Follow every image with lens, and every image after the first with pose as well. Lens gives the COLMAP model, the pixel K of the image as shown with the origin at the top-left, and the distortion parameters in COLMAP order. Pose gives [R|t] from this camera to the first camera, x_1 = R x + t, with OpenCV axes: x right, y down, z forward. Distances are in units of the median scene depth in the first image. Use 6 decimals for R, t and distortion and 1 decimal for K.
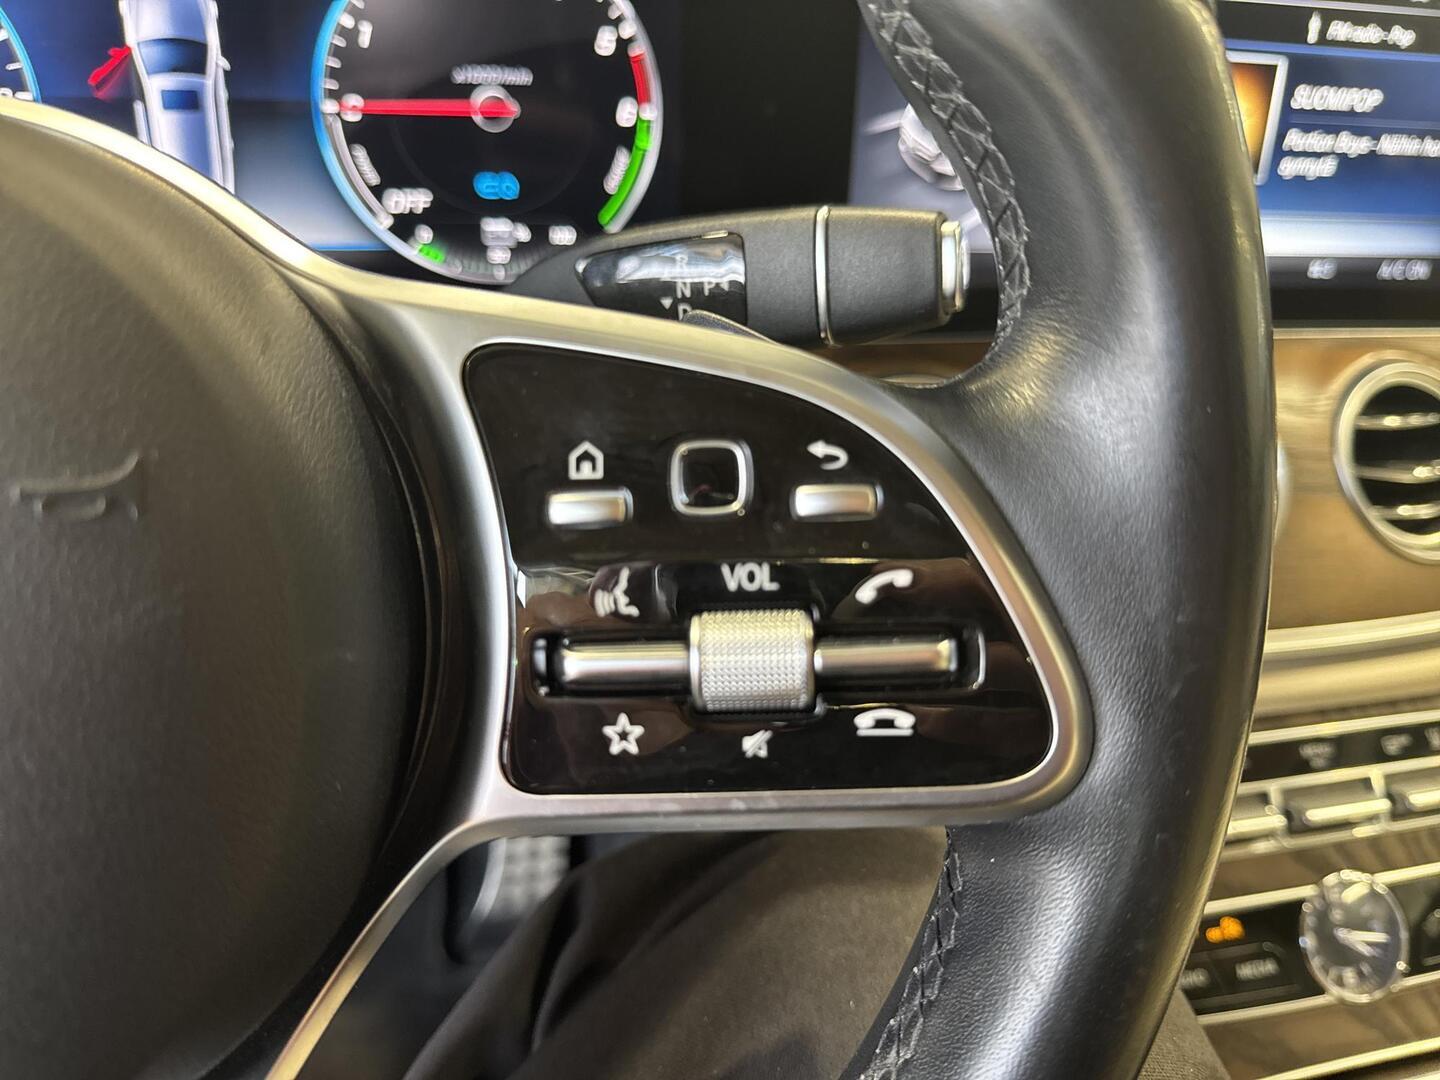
lens RADIAL K [[1109.8, 0, 720.9], [0, 1109.8, 549.2], [0, 0, 1]] dist [0.014709, -0.064653]
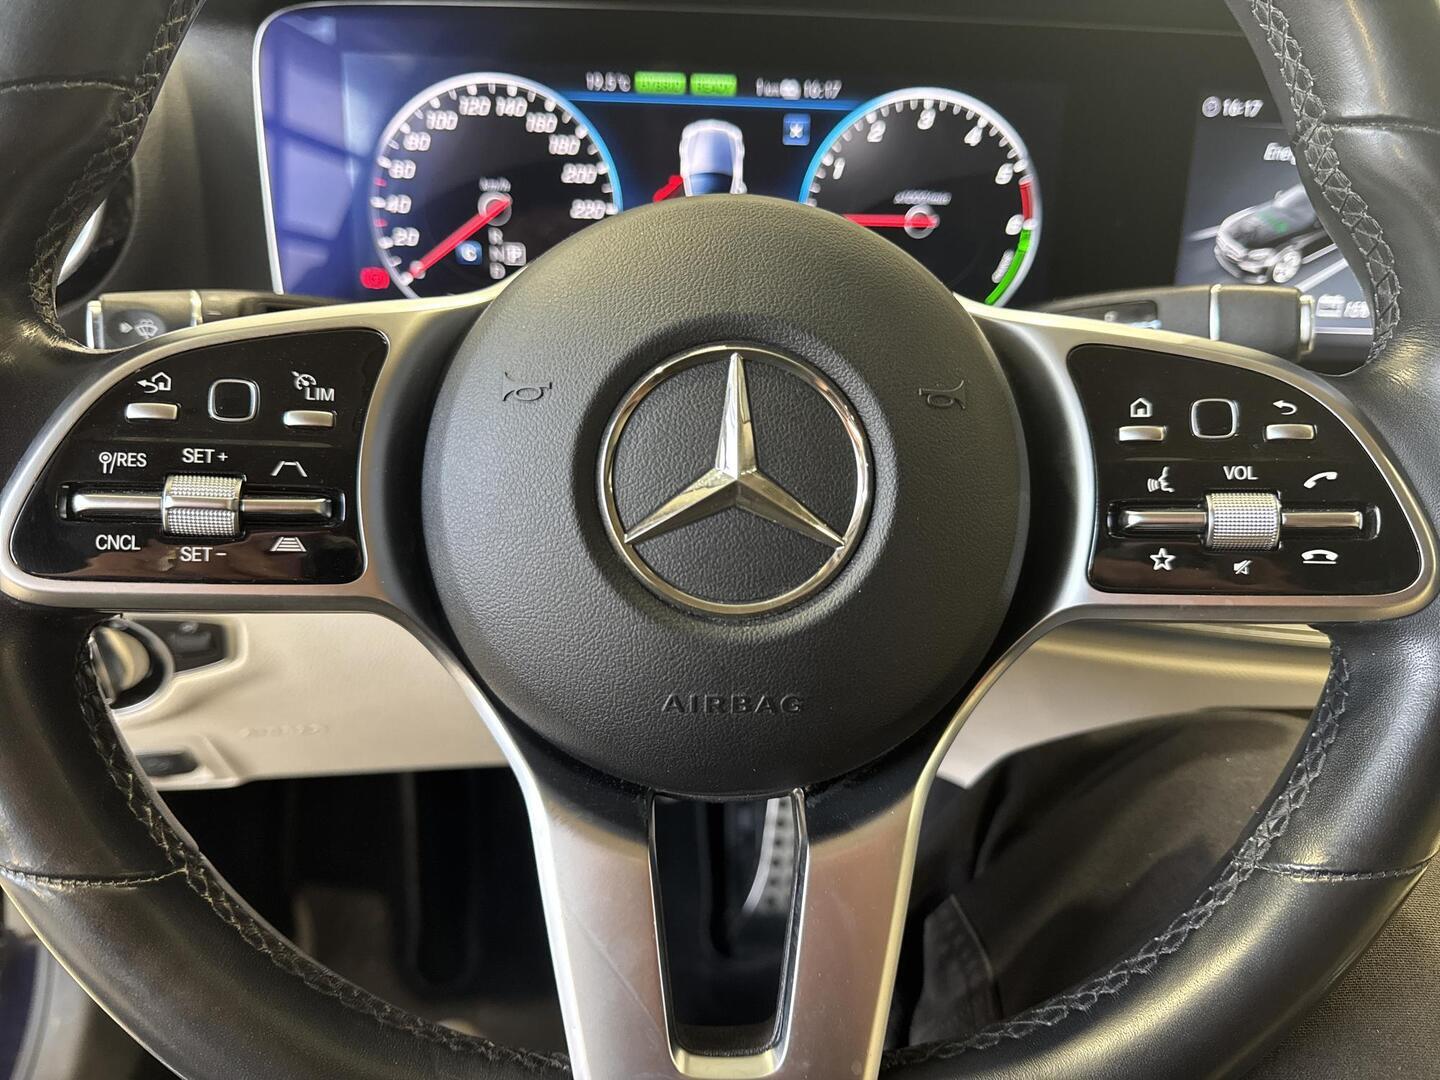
lens RADIAL K [[1109.8, 0, 722.8], [0, 1109.8, 554.6], [0, 0, 1]] dist [0.014709, -0.064653]
pose [[0.989270, 0.045044, -0.138982, -0.515982], [-0.057458, 0.994582, -0.086638, 0.340398], [0.134326, 0.093694, 0.986498, -0.815067]]
